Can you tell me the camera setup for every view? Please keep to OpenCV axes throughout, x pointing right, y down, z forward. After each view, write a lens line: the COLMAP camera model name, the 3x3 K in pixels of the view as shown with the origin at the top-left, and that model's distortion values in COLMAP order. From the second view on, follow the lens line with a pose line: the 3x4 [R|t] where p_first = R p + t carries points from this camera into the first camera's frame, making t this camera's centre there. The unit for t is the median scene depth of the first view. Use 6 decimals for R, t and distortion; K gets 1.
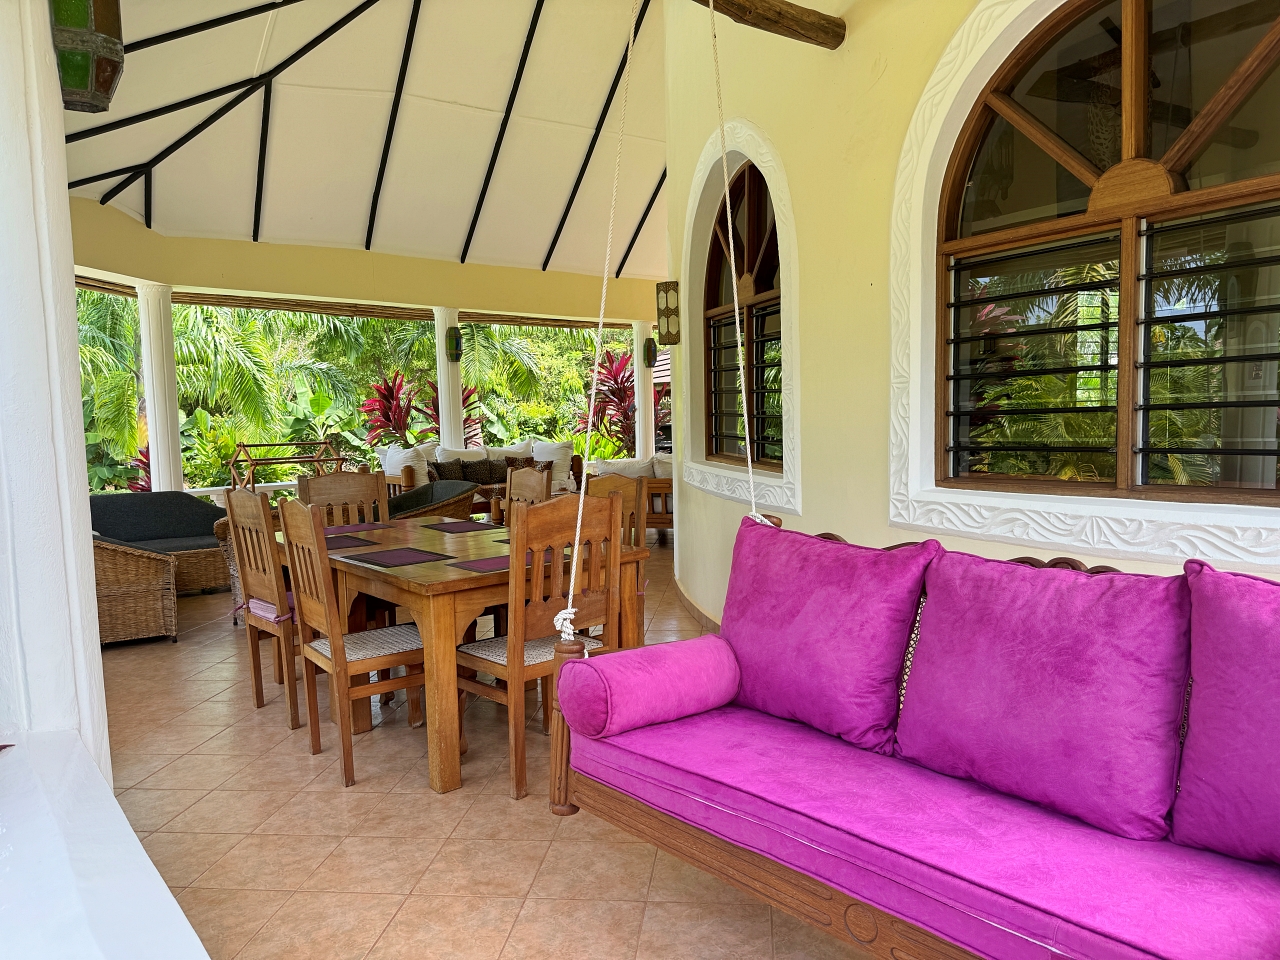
lens RADIAL K [[915.7, 0, 640.1], [0, 915.7, 484.3], [0, 0, 1]] dist [0.050806, -0.062041]
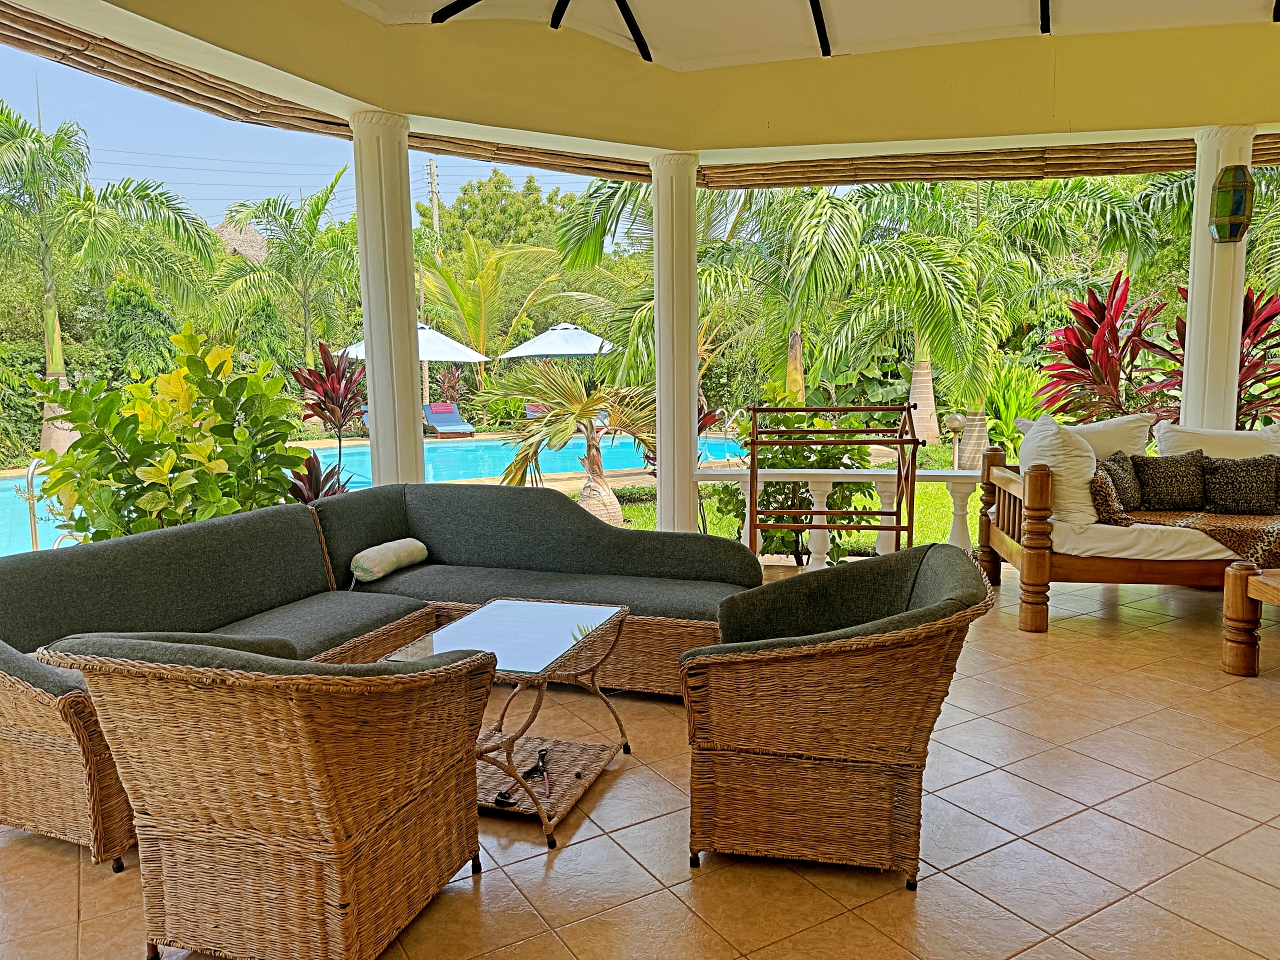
lens RADIAL K [[915.7, 0, 639.0], [0, 915.7, 477.4], [0, 0, 1]] dist [0.050806, -0.062041]
pose [[0.627758, 0.112195, -0.770281, -0.012881], [-0.052996, 0.993422, 0.101506, -0.048594], [0.776603, -0.022899, 0.629574, 0.495310]]
